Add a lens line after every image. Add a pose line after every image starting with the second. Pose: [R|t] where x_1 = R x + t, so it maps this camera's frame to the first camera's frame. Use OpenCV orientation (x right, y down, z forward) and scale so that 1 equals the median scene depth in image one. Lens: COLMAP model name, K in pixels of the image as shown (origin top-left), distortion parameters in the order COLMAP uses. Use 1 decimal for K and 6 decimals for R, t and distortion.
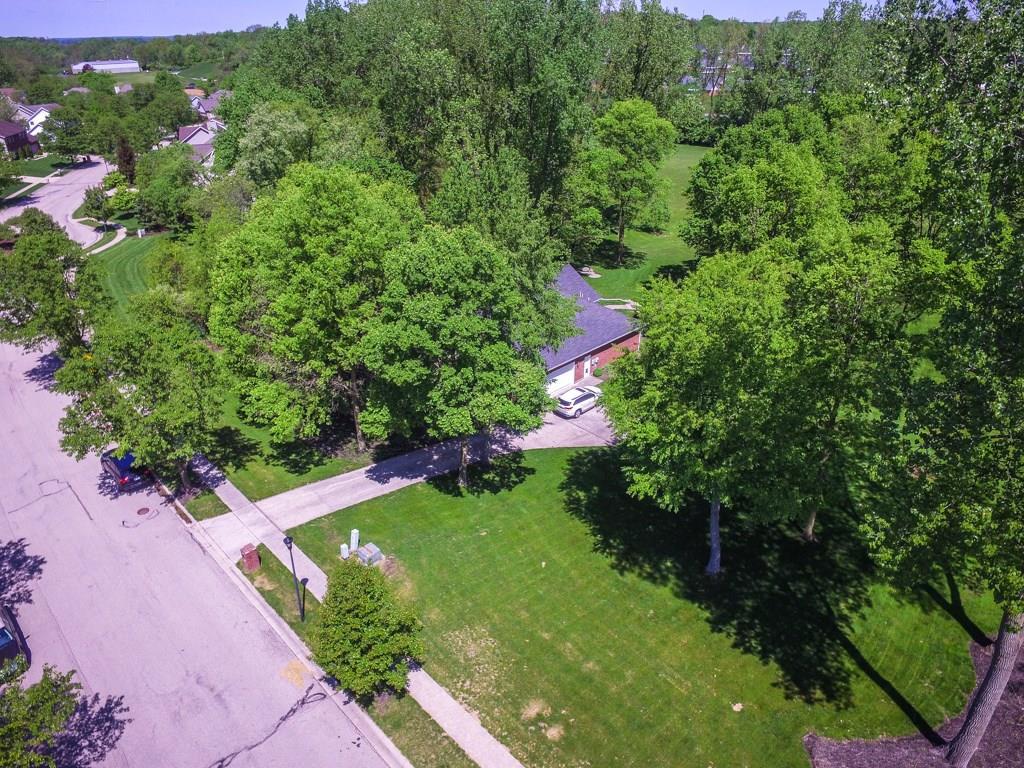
lens RADIAL K [[726.2, 0, 509.3], [0, 726.2, 460.6], [0, 0, 1]] dist [0.034682, -0.071818]
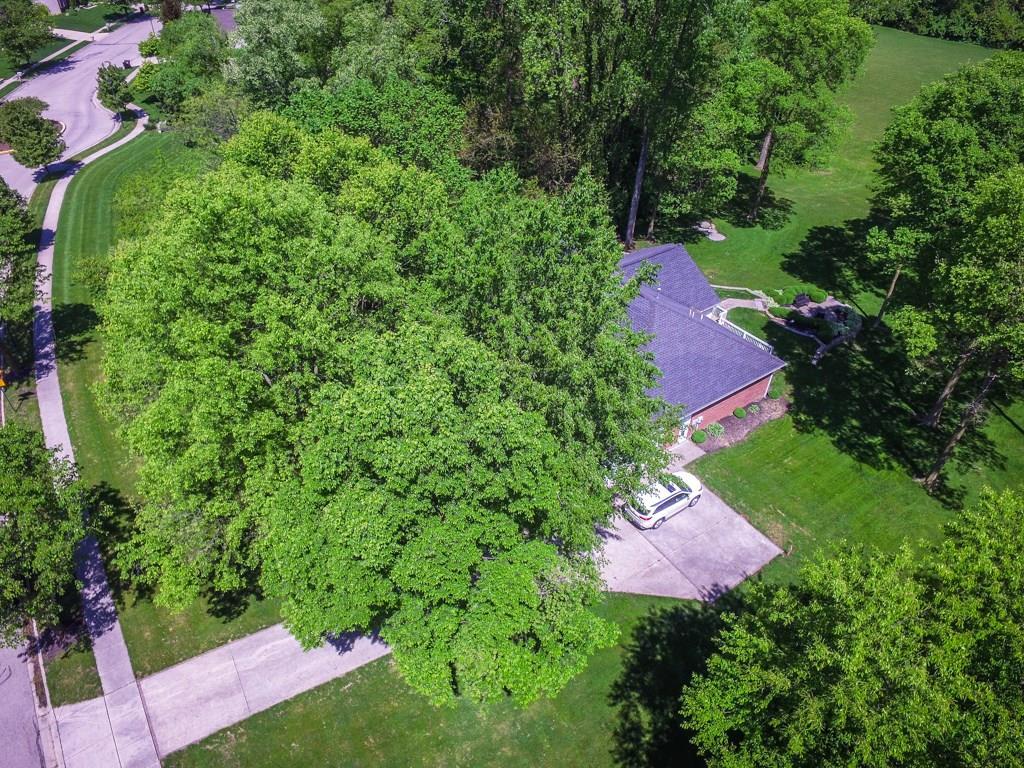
lens RADIAL K [[661.0, 0, 509.1], [0, 661.0, 405.0], [0, 0, 1]] dist [0.052526, -0.069459]
pose [[0.984723, 0.120797, -0.125412, 0.020730], [-0.097468, 0.979215, 0.177870, -0.263052], [0.144291, -0.162929, 0.976030, 0.399985]]
